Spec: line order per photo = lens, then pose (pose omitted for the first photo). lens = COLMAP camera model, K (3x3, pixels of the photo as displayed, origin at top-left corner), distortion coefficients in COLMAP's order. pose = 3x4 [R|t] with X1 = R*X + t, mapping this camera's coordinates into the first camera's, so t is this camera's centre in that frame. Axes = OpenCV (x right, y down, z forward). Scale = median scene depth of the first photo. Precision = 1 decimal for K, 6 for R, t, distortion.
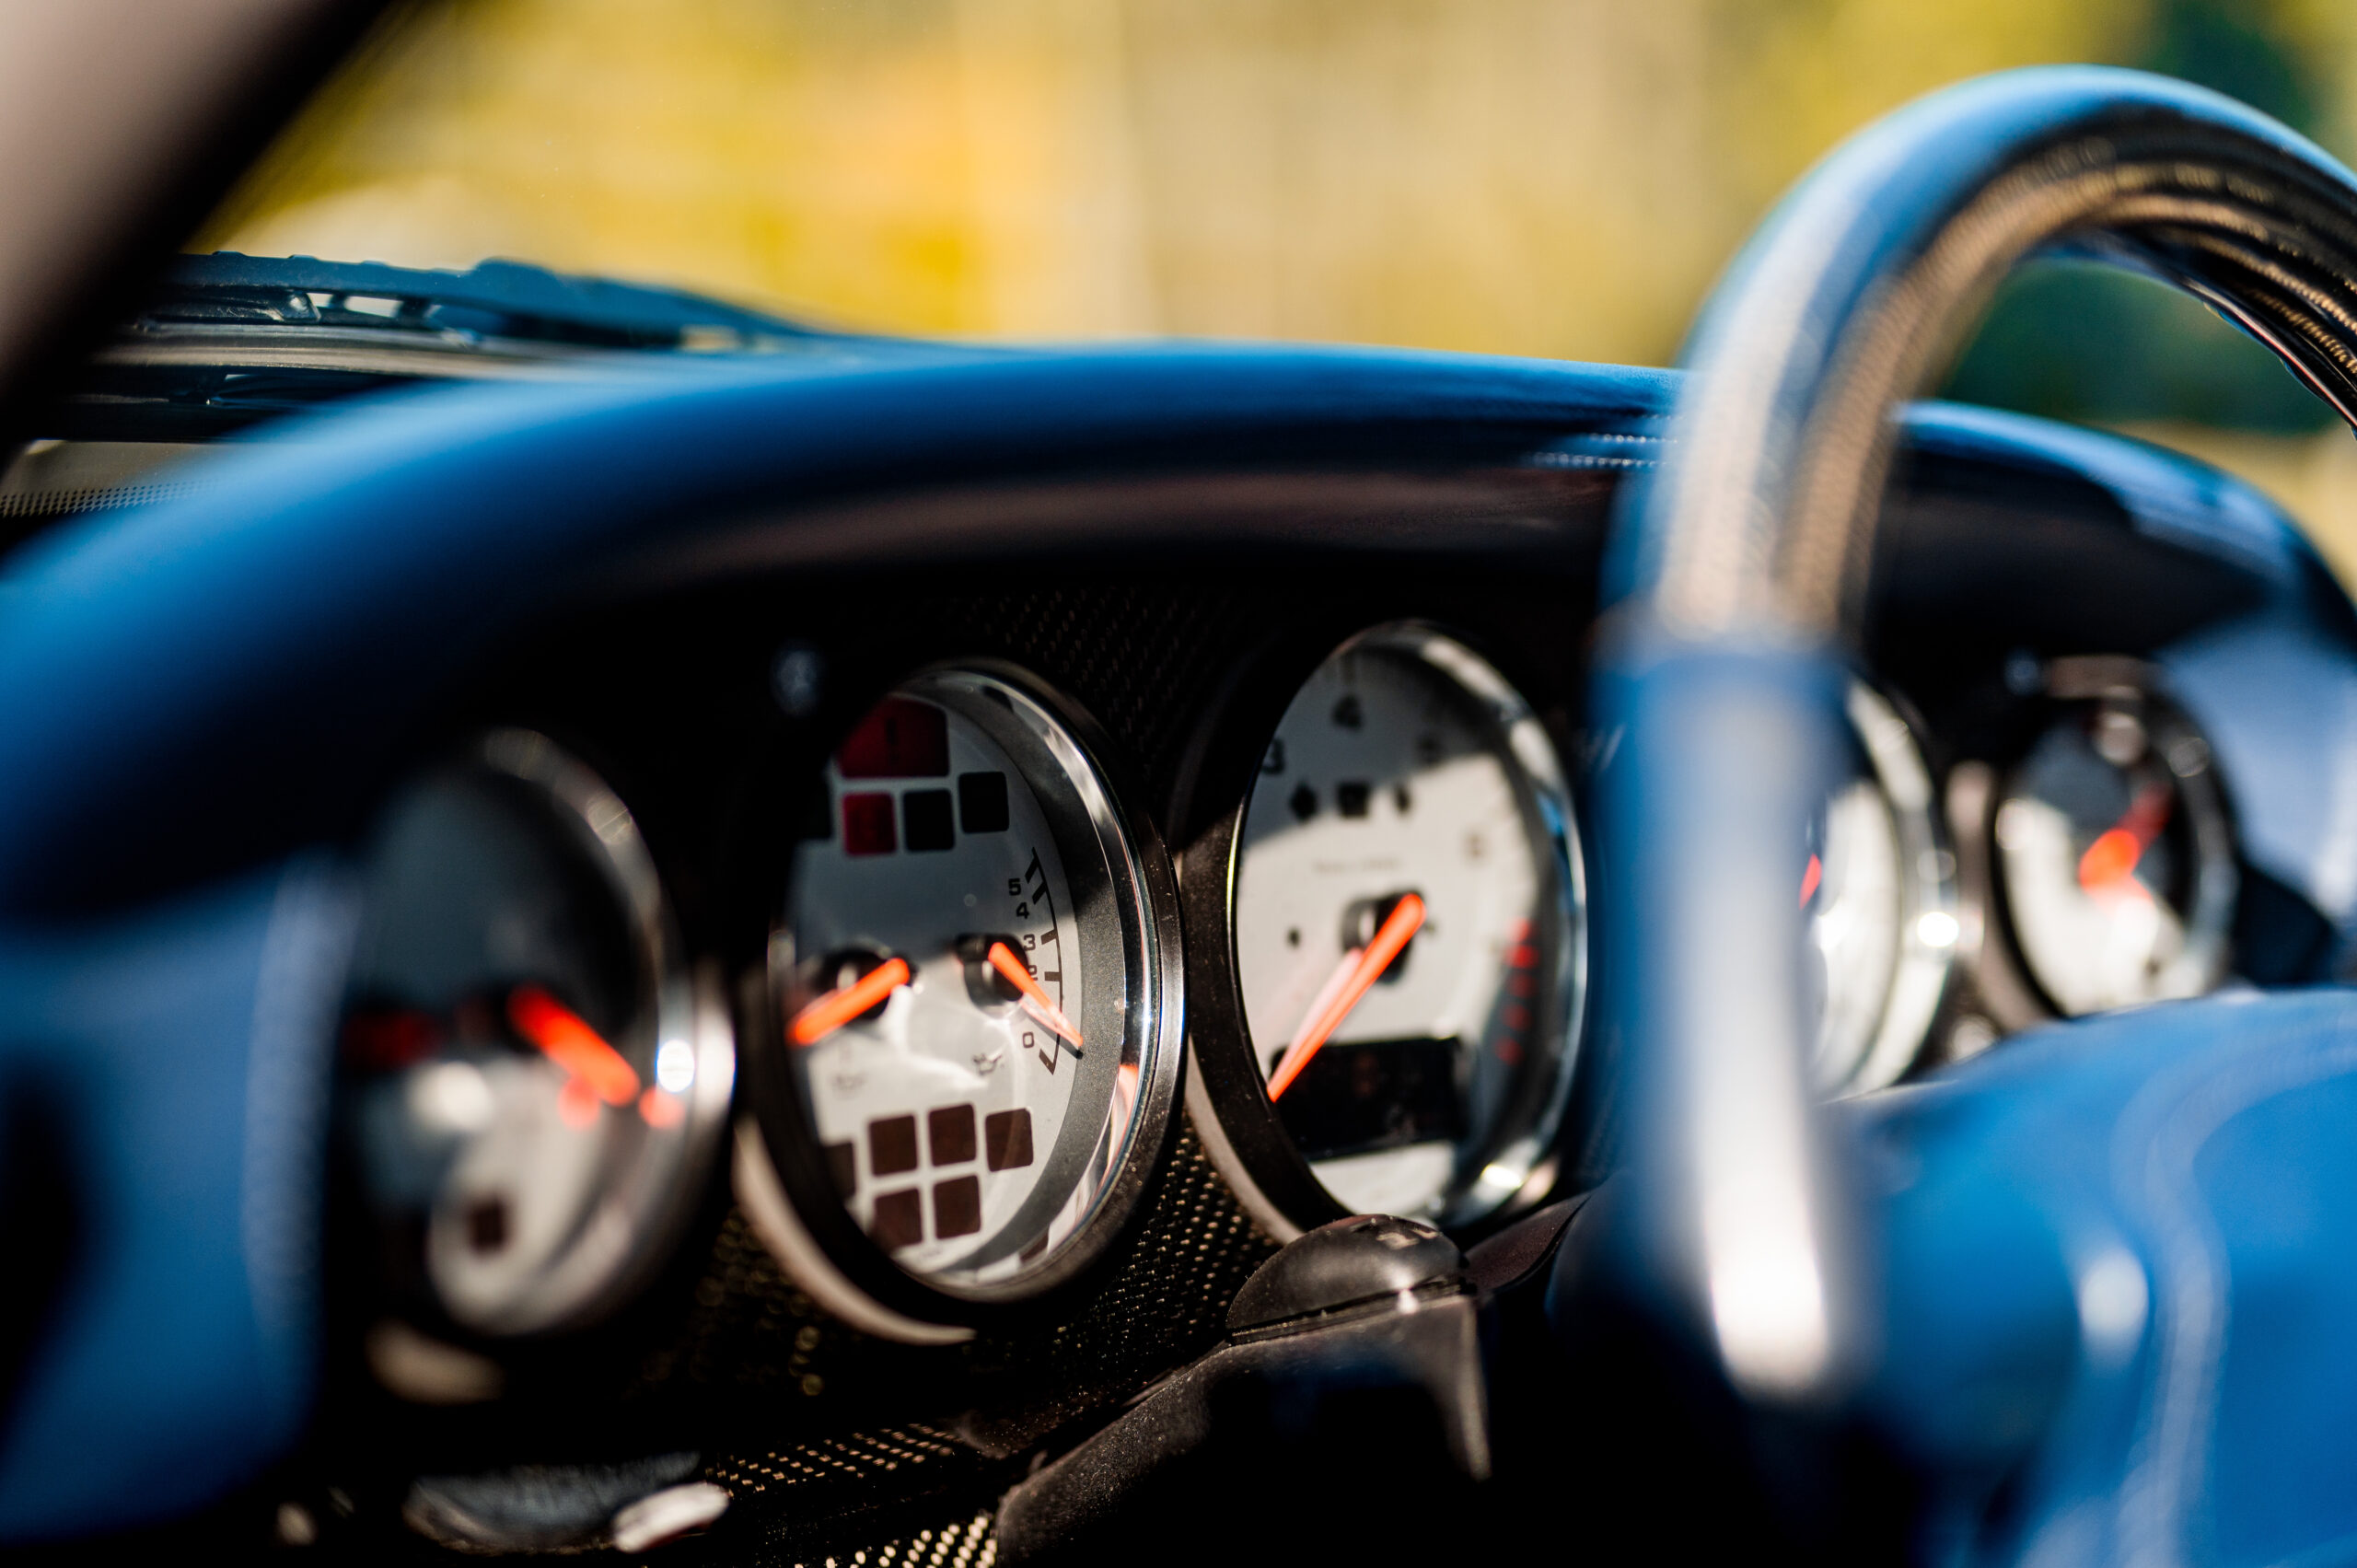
lens RADIAL K [[3506.9, 0, 1177.1], [0, 3506.9, 779.9], [0, 0, 1]] dist [-0.001252, 0.040936]
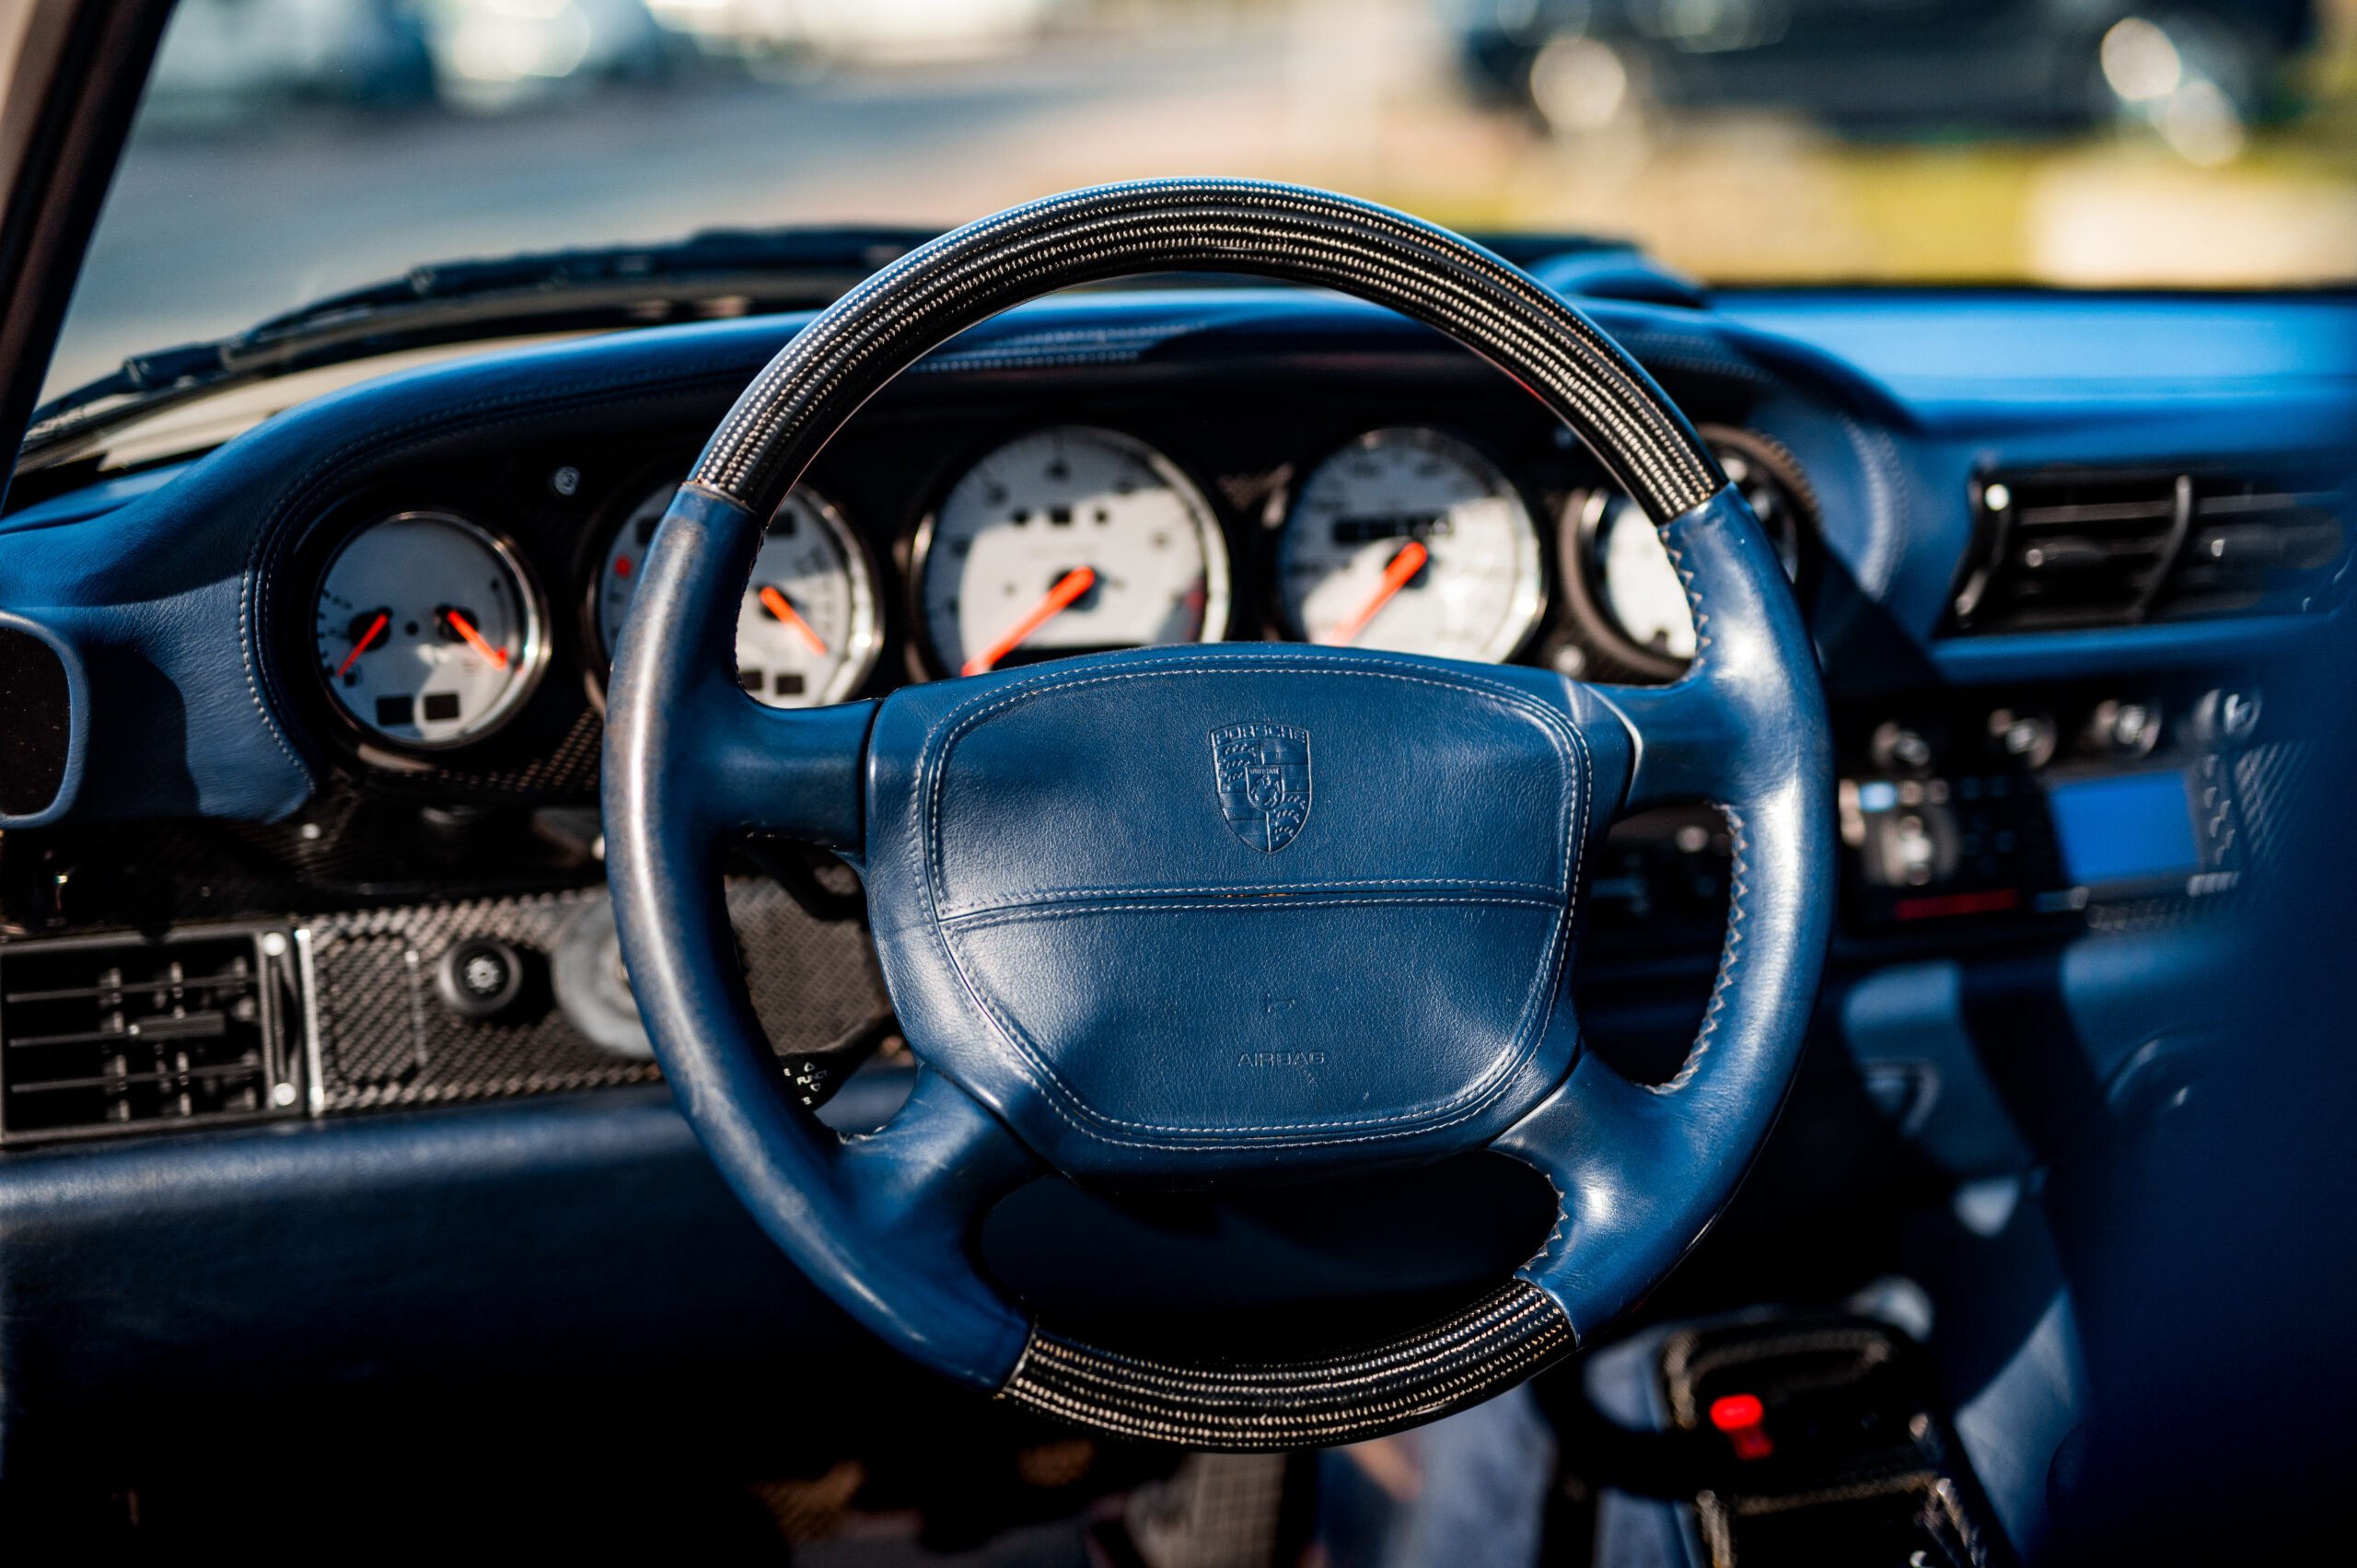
lens RADIAL K [[3334.0, 0, 1178.4], [0, 3334.0, 773.7], [0, 0, 1]] dist [-0.010346, 0.014496]
pose [[0.869187, 0.062041, -0.490577, 1.147043], [0.003807, 0.991229, 0.132102, -0.108272], [0.494469, -0.116689, 0.861327, -0.617271]]
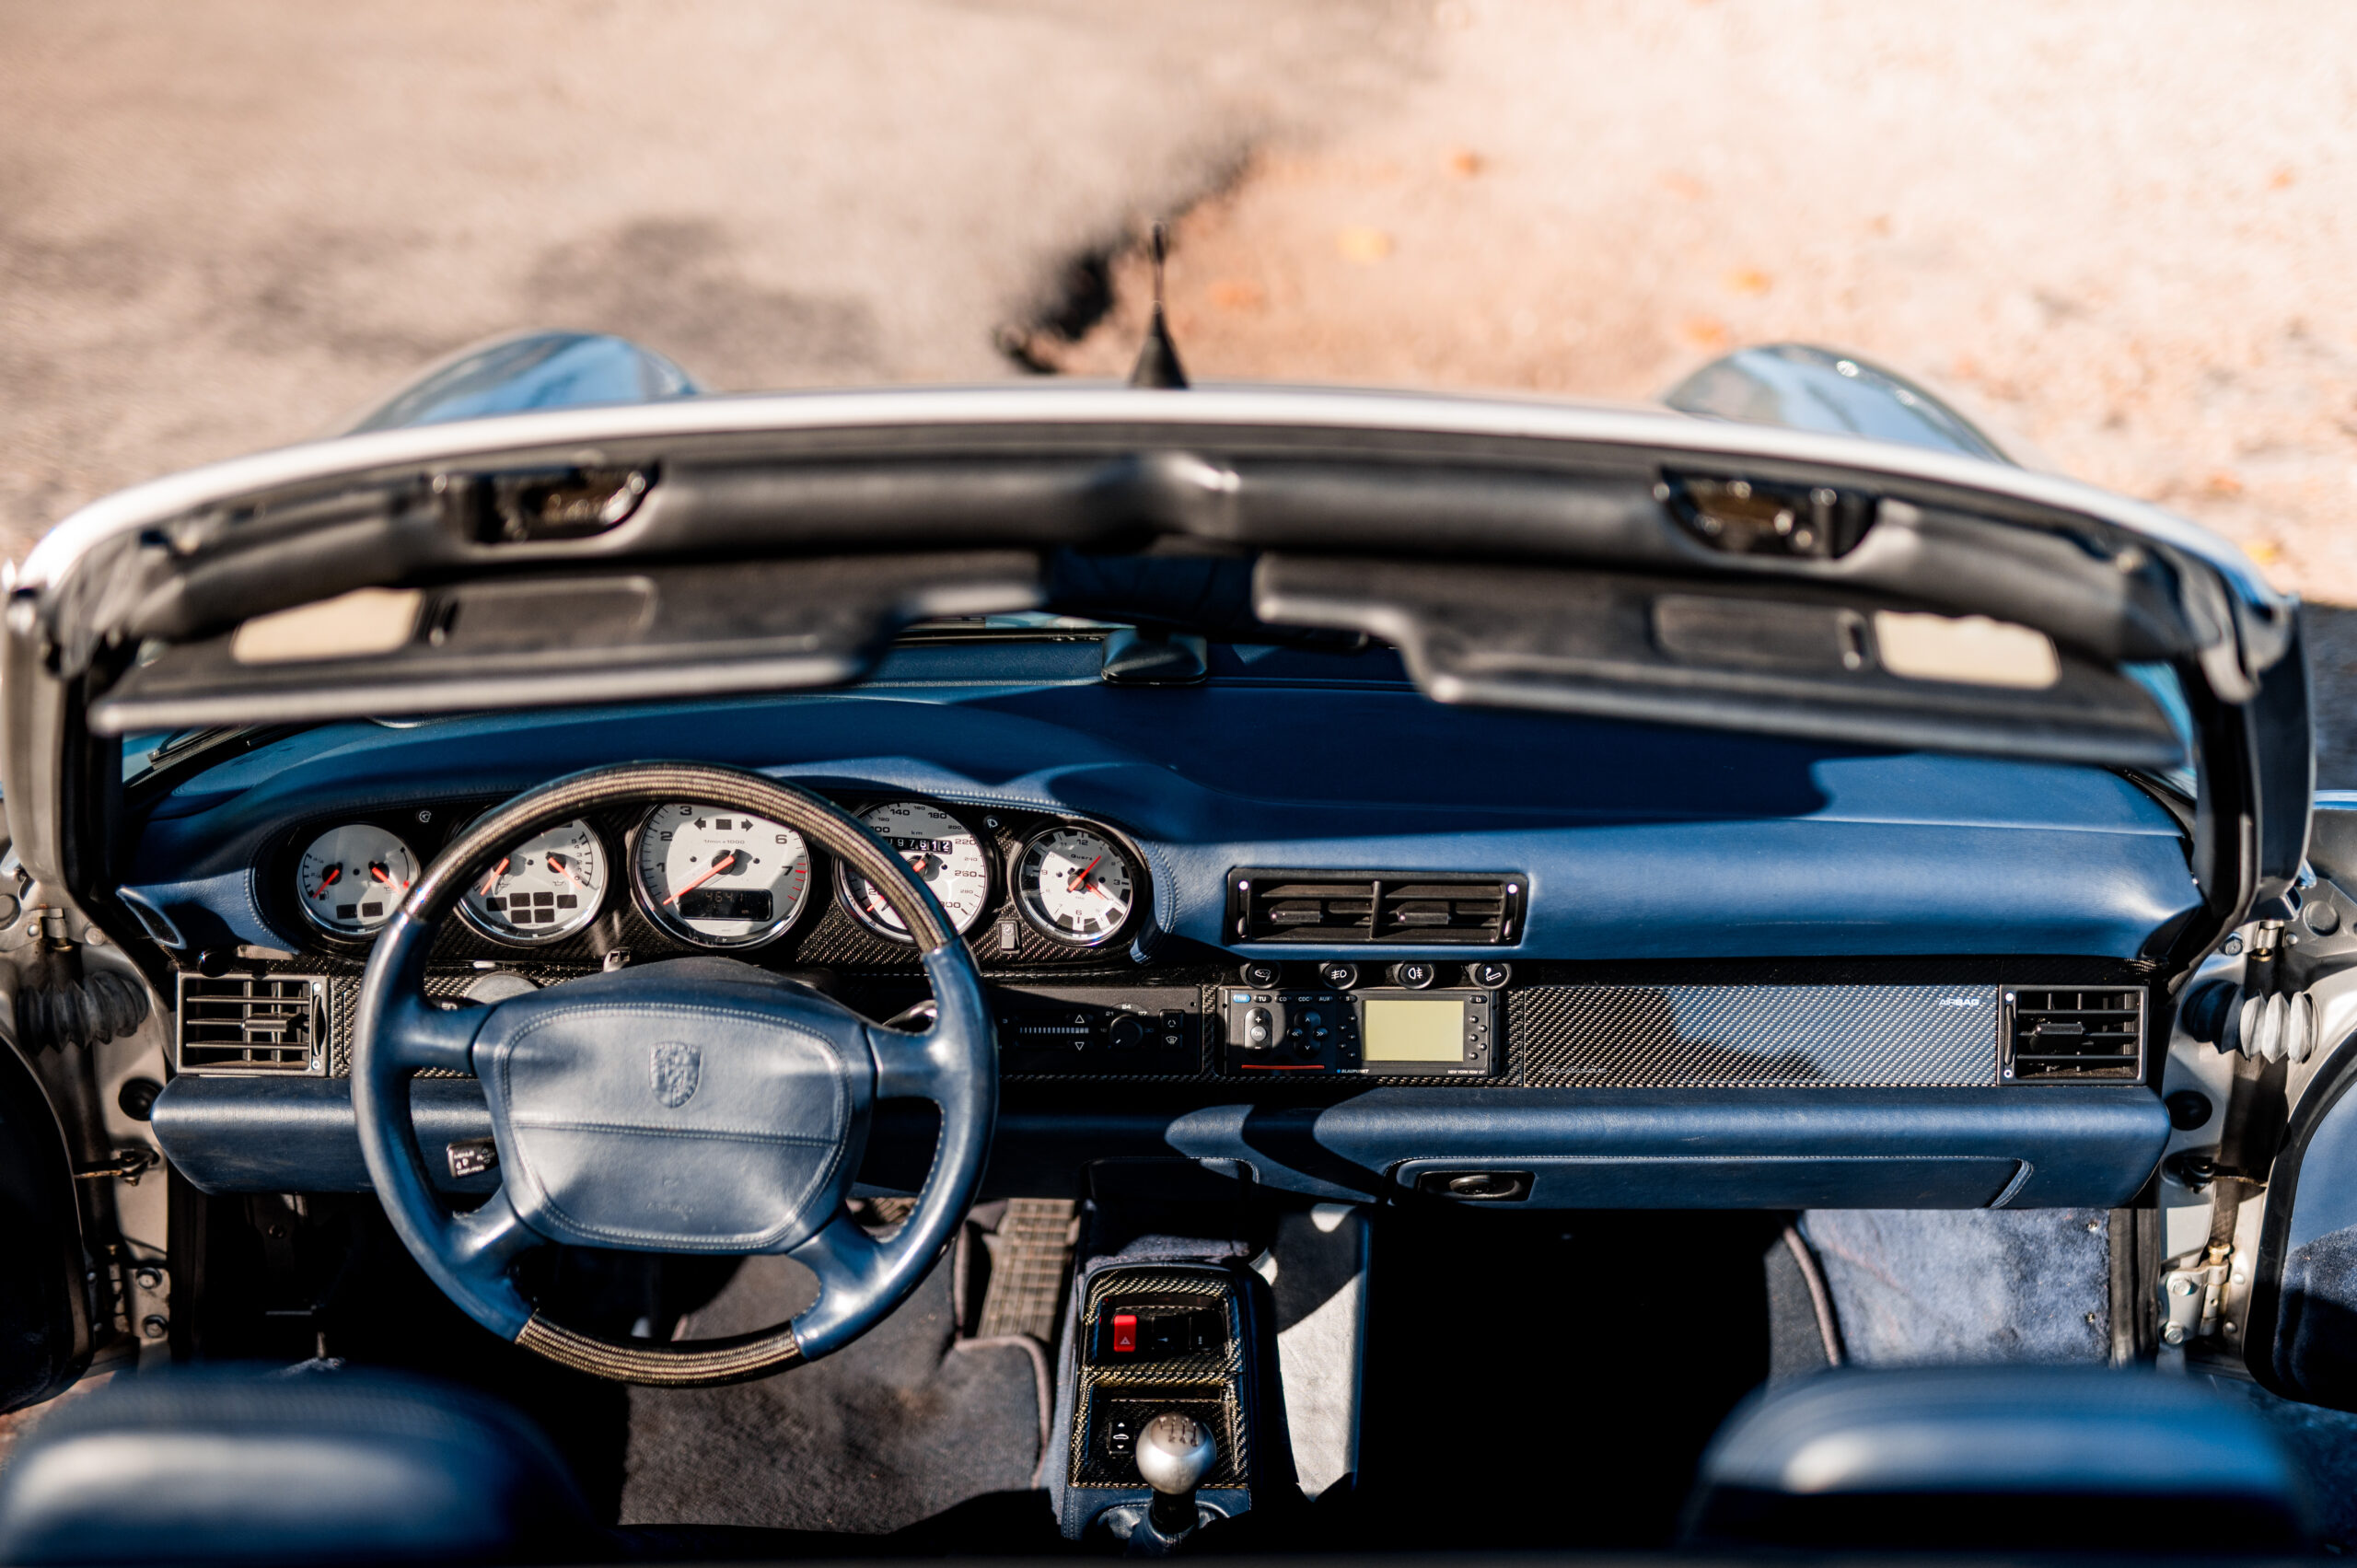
lens RADIAL K [[3463.9, 0, 1180.5], [0, 3463.9, 788.7], [0, 0, 1]] dist [0.022256, 0.037045]
pose [[0.672586, 0.308890, -0.672470, 3.015554], [-0.041153, 0.922925, 0.382773, -1.543459], [0.738874, -0.229773, 0.633458, -0.932726]]
